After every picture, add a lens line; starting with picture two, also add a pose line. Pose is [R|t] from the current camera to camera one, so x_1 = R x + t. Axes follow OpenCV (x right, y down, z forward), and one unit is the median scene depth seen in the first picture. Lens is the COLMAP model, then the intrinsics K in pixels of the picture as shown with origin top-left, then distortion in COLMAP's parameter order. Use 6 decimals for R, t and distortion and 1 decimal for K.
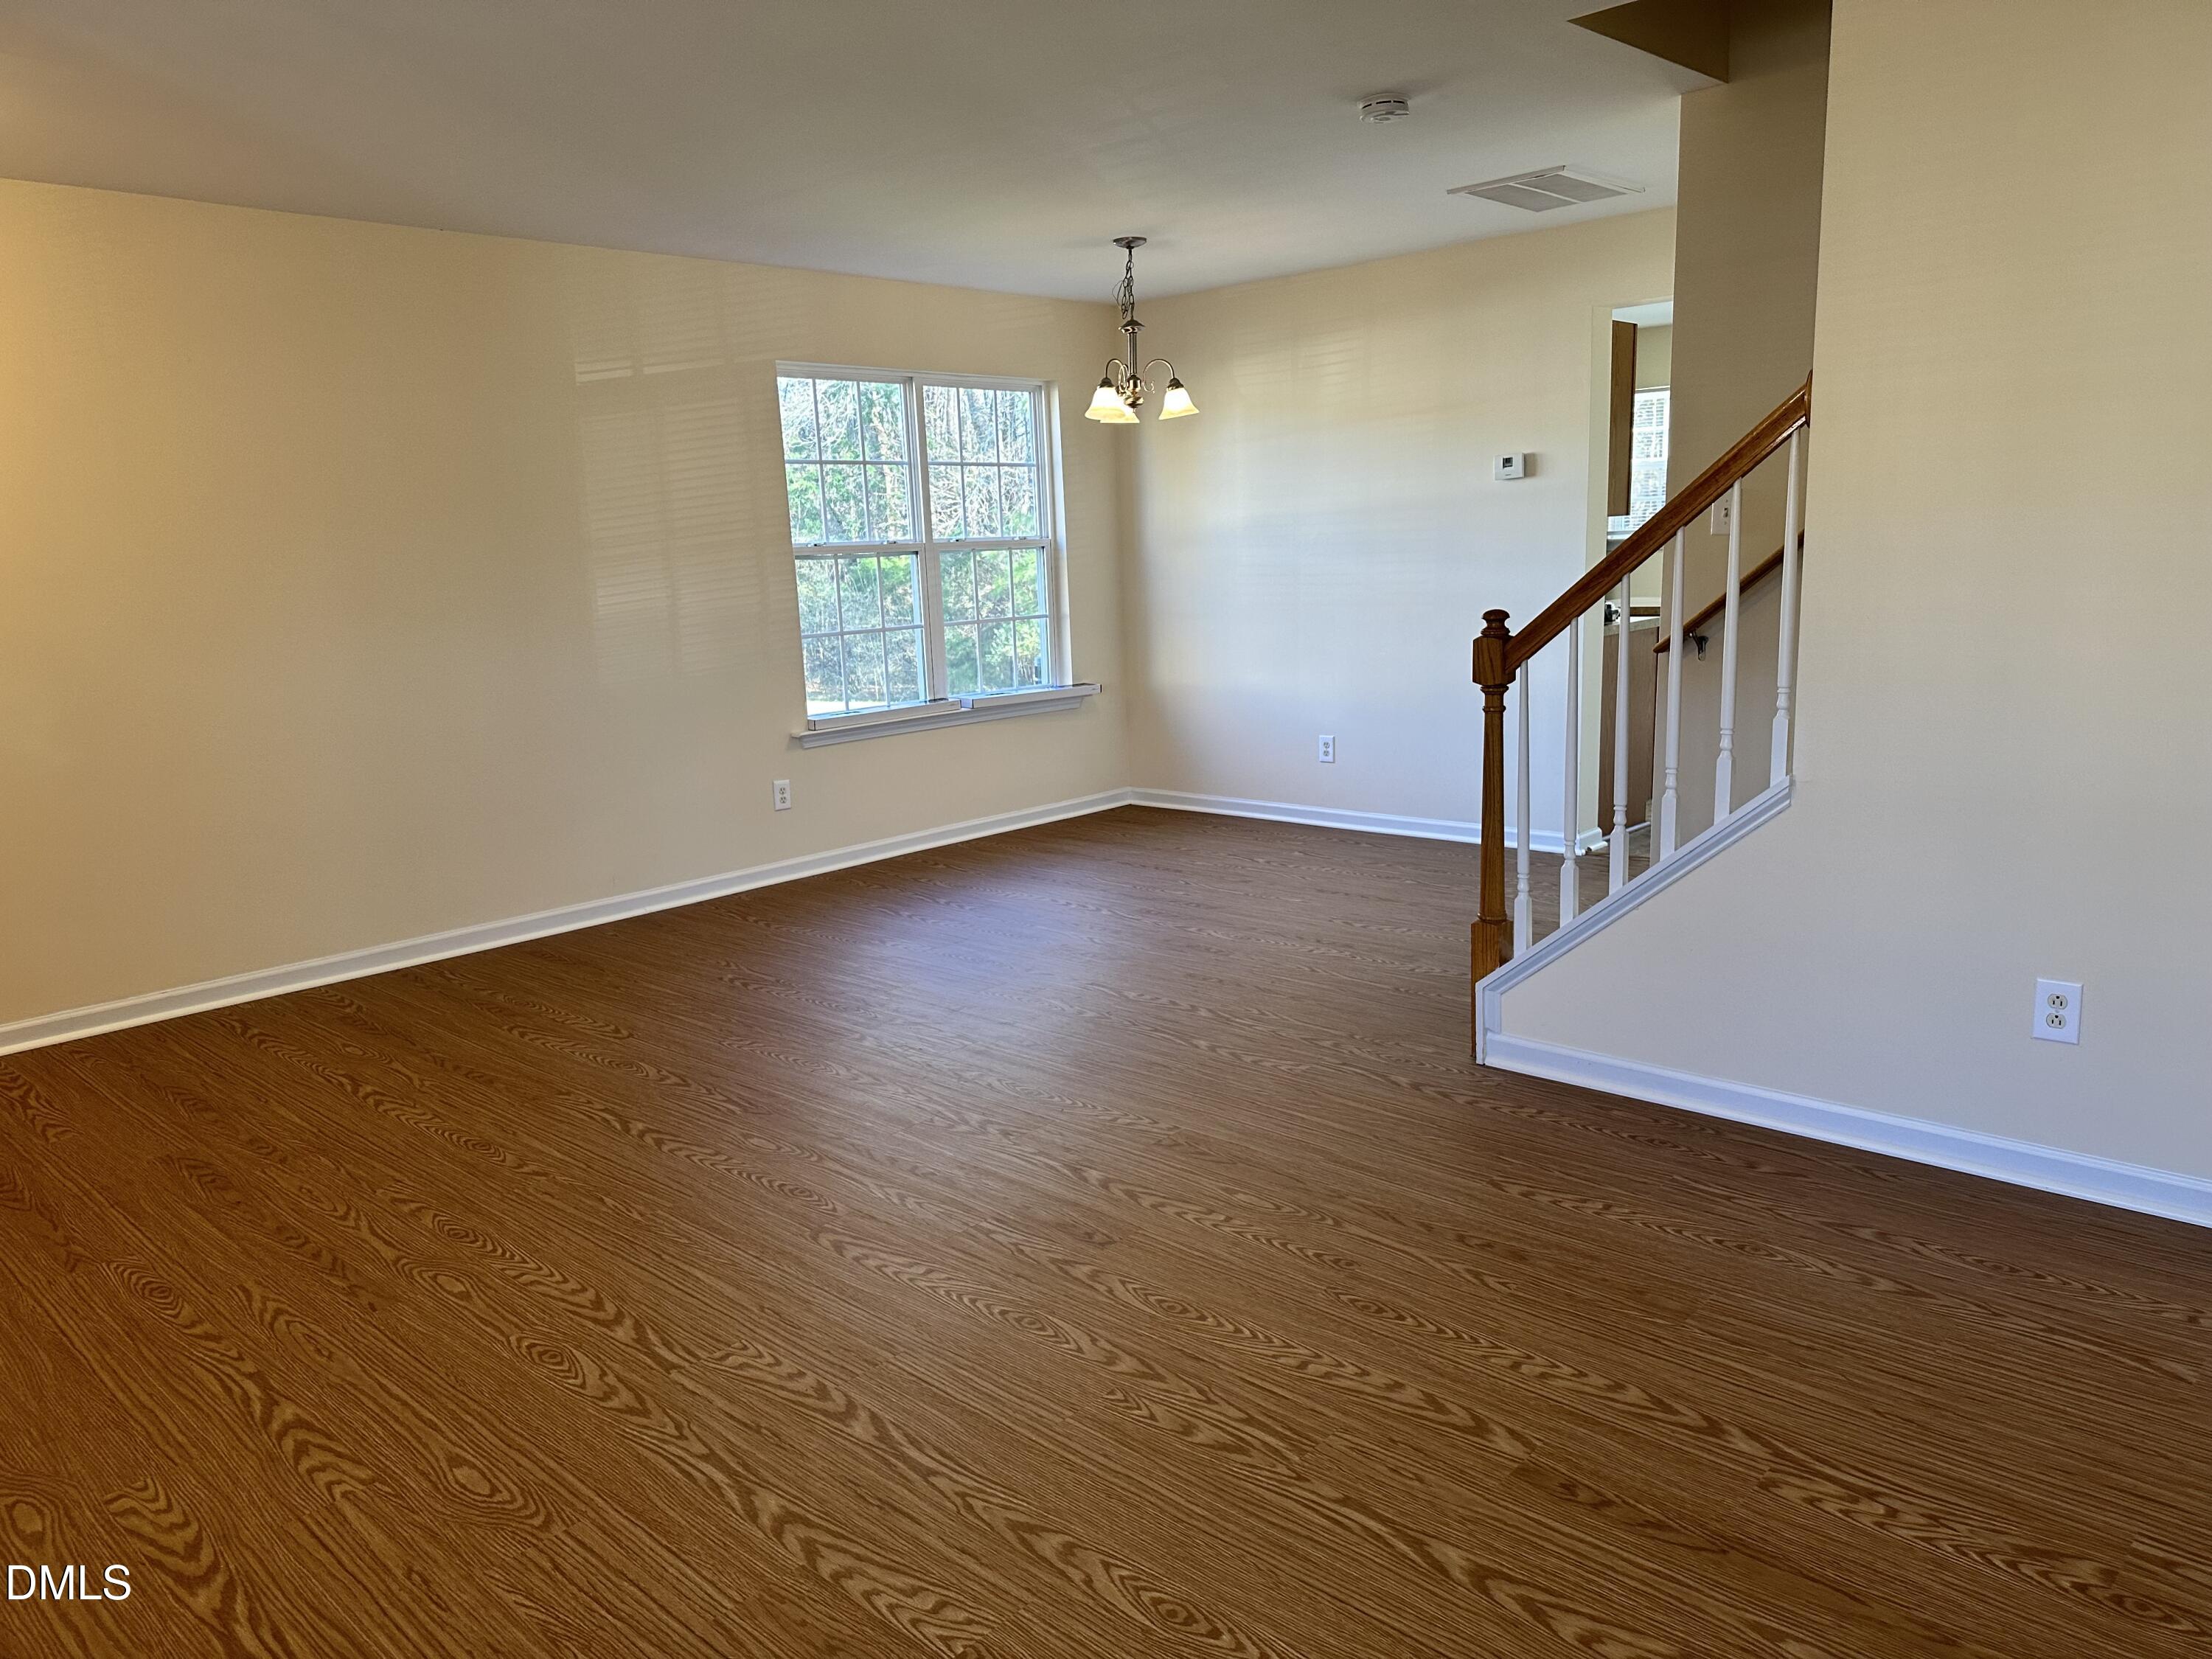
lens RADIAL K [[1554.3, 0, 1091.7], [0, 1554.3, 824.3], [0, 0, 1]] dist [0.068931, -0.072880]
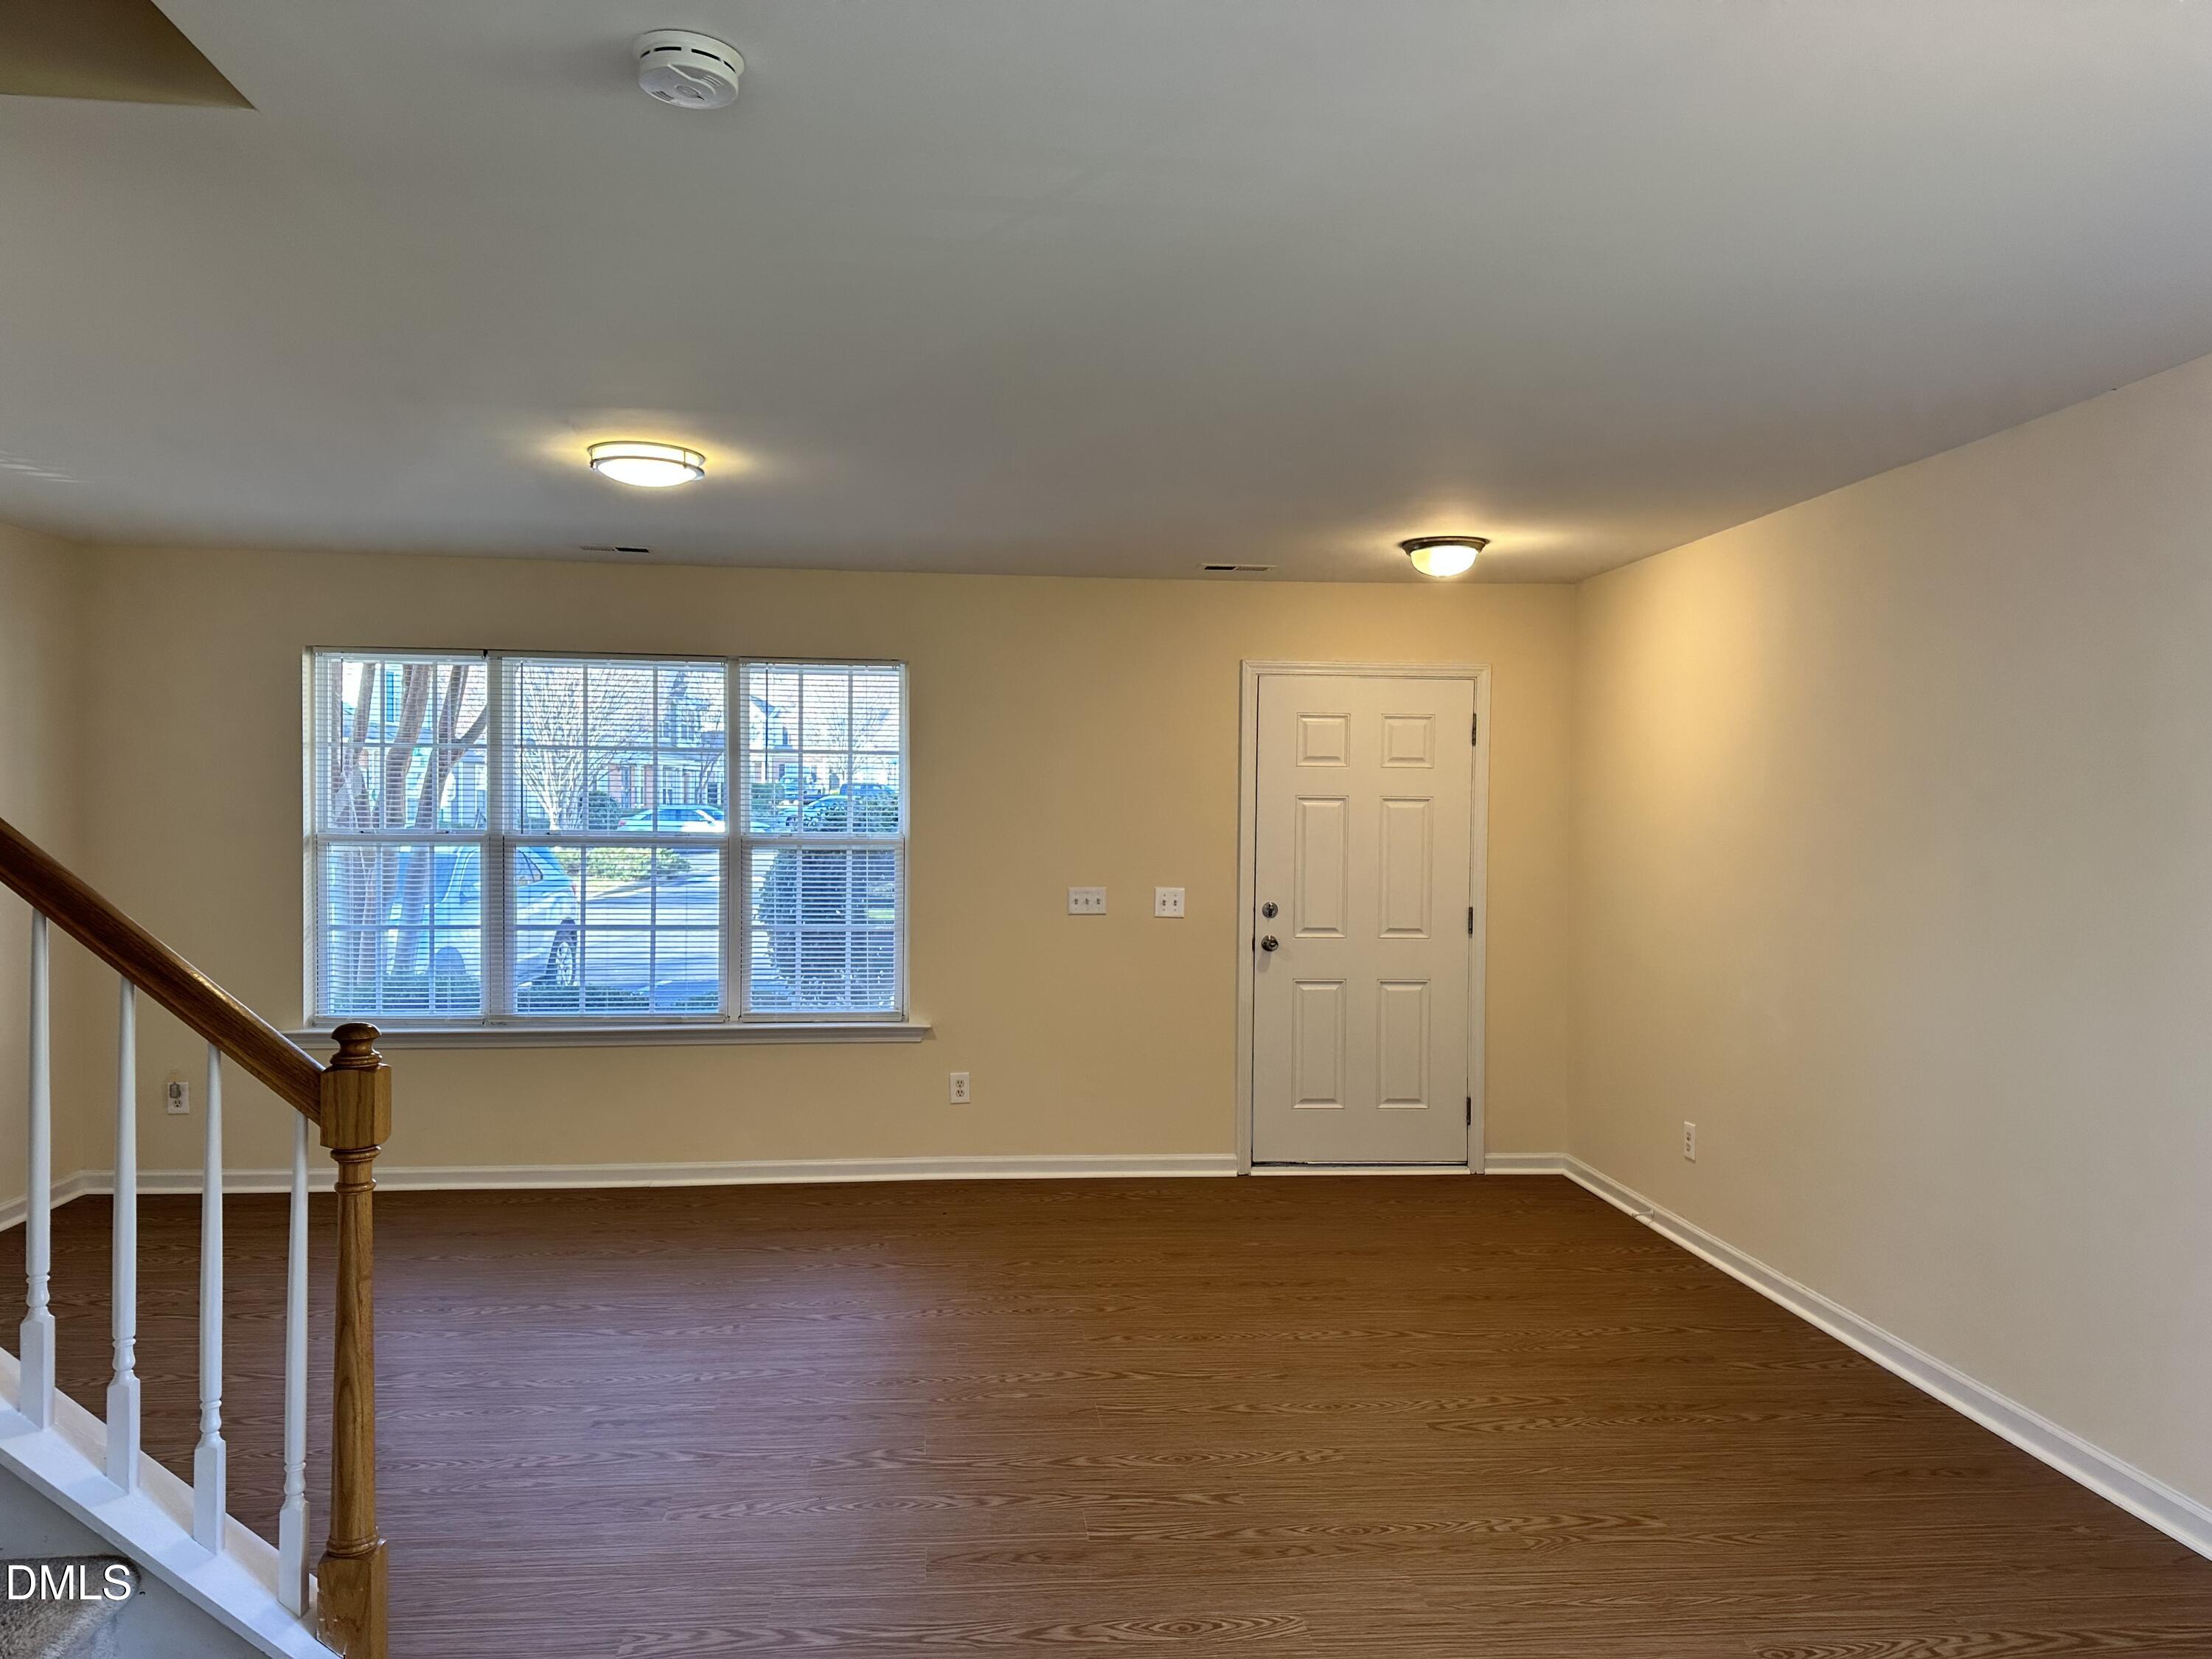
lens RADIAL K [[1554.3, 0, 1102.8], [0, 1554.3, 819.1], [0, 0, 1]] dist [0.068931, -0.072880]
pose [[-0.651520, 0.037672, -0.757695, 0.567008], [-0.122145, 0.980527, 0.153780, -0.370827], [0.748733, 0.192740, -0.634232, 1.683280]]
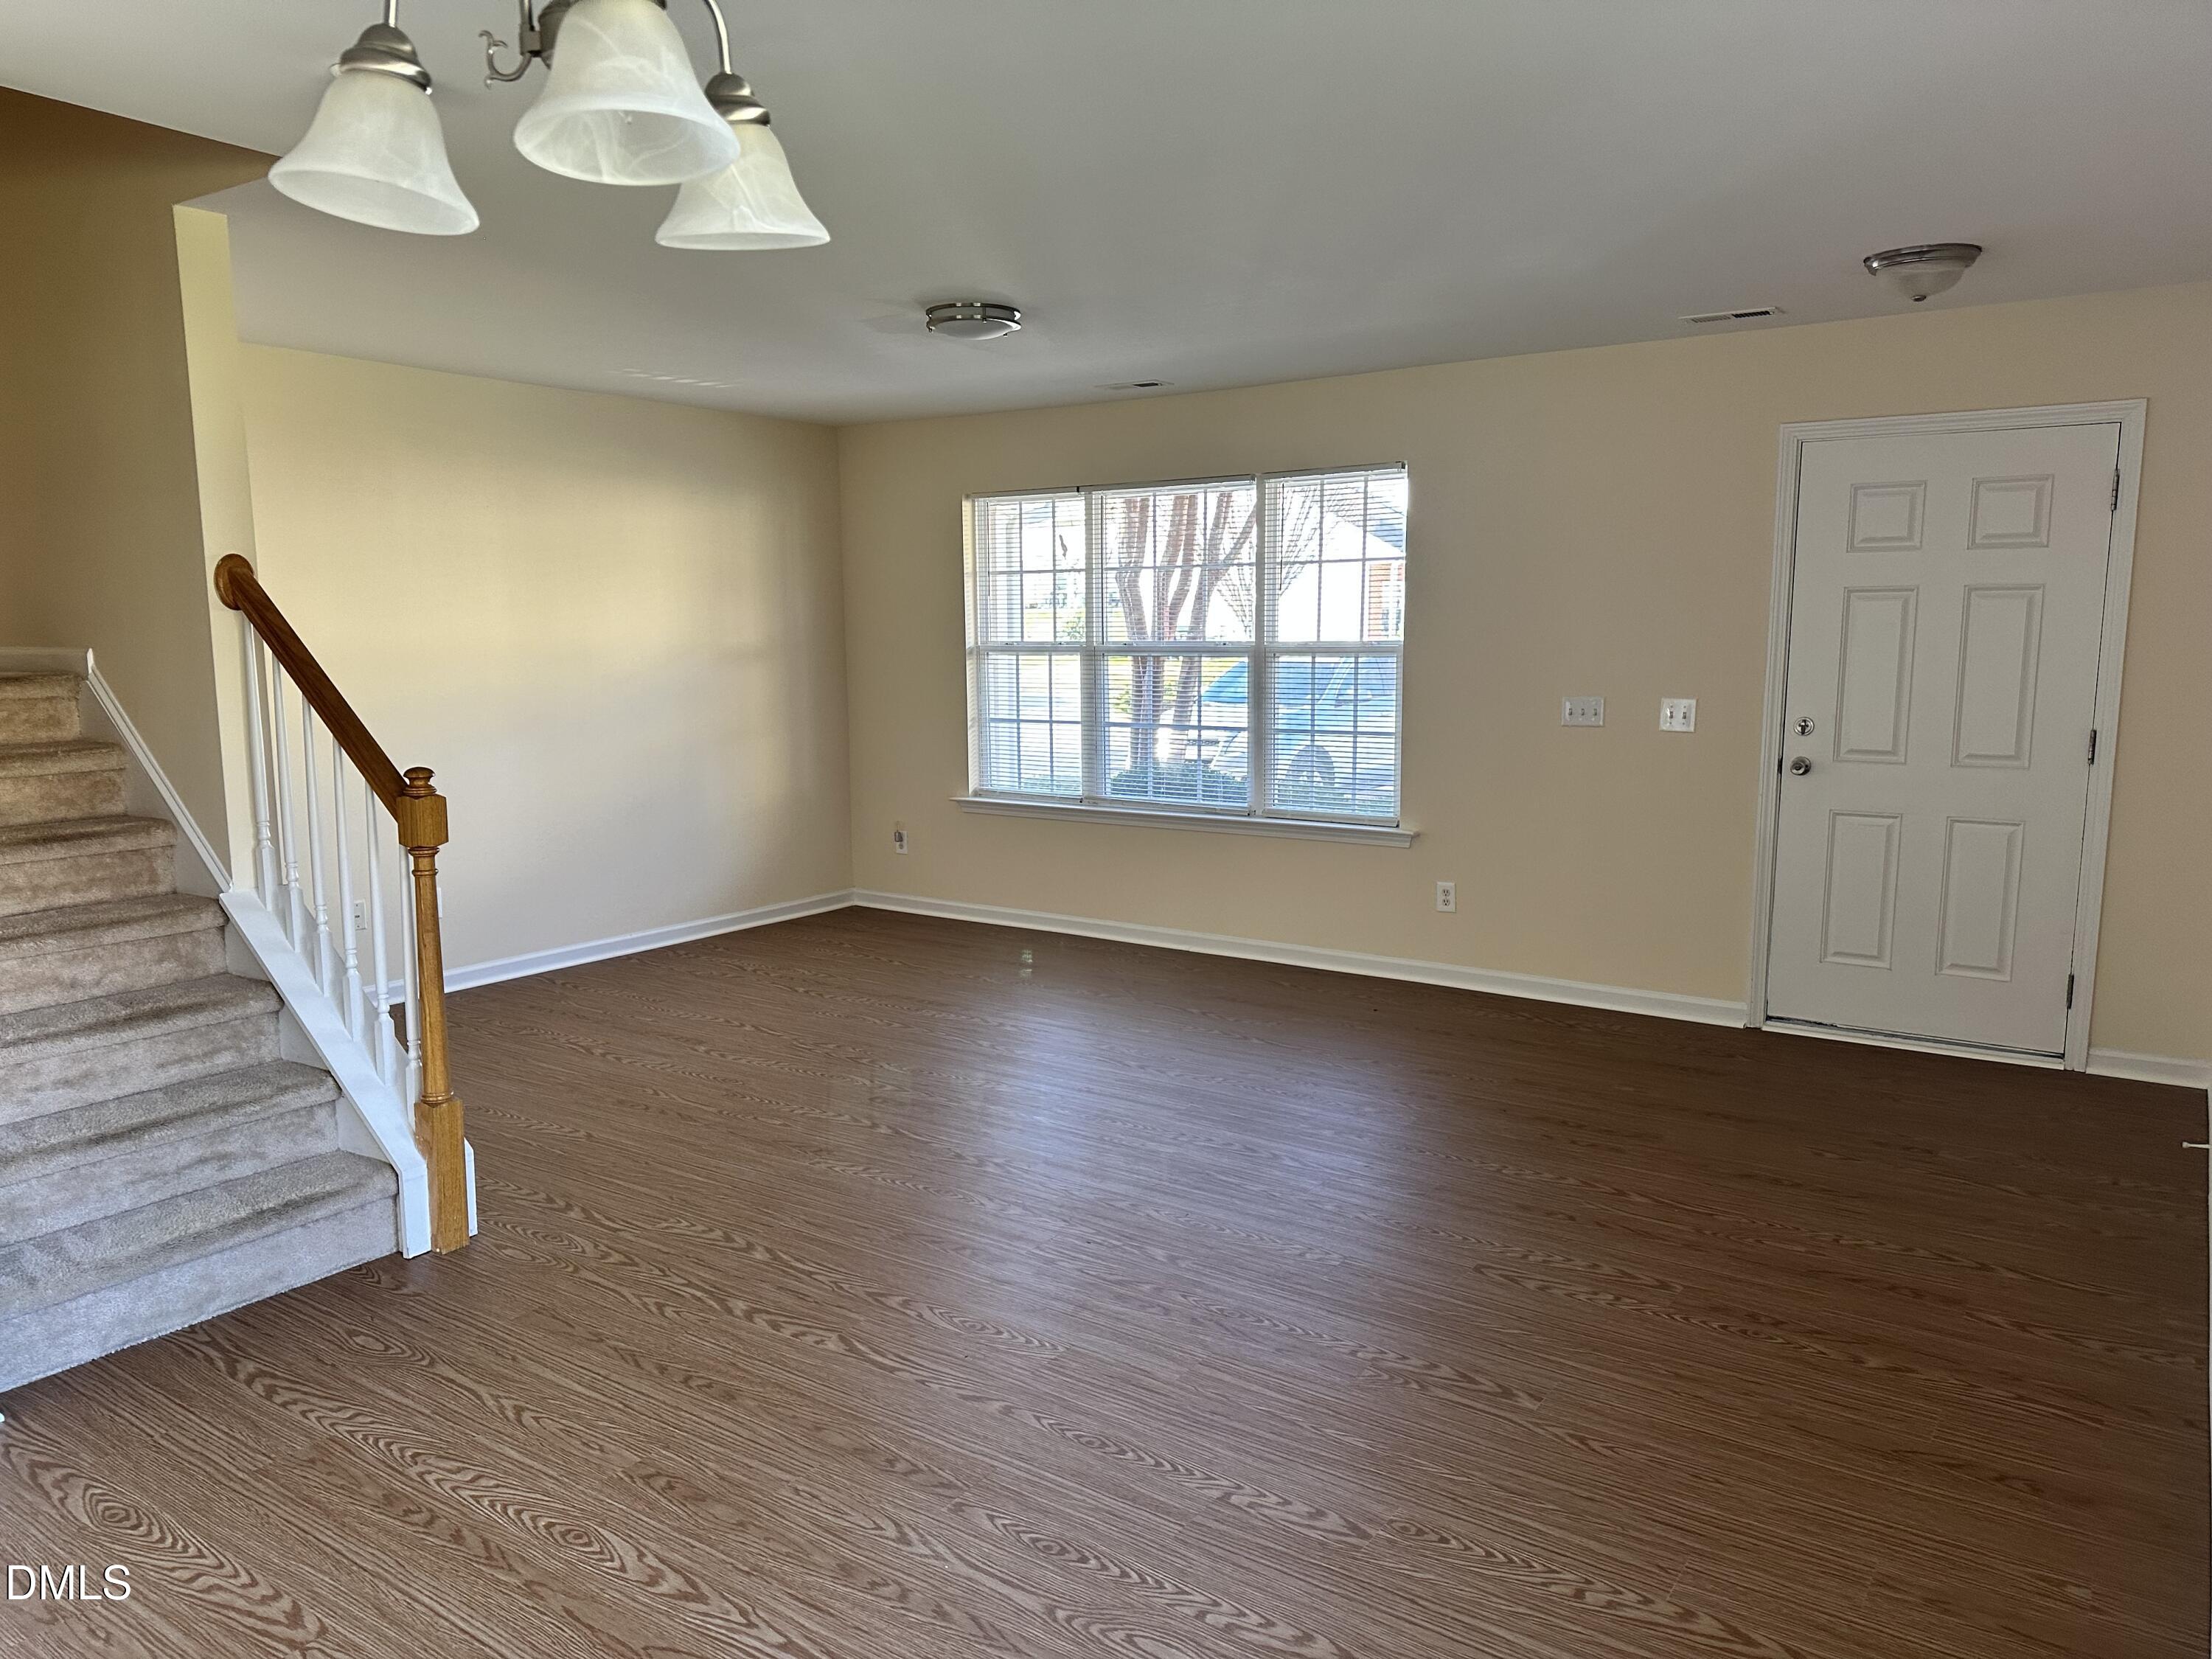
lens RADIAL K [[1554.3, 0, 1098.0], [0, 1554.3, 829.9], [0, 0, 1]] dist [0.068931, -0.072880]
pose [[-0.986603, 0.066744, -0.148858, -0.004440], [0.017108, 0.949775, 0.312465, -0.410037], [0.162237, 0.305733, -0.938193, 2.064471]]
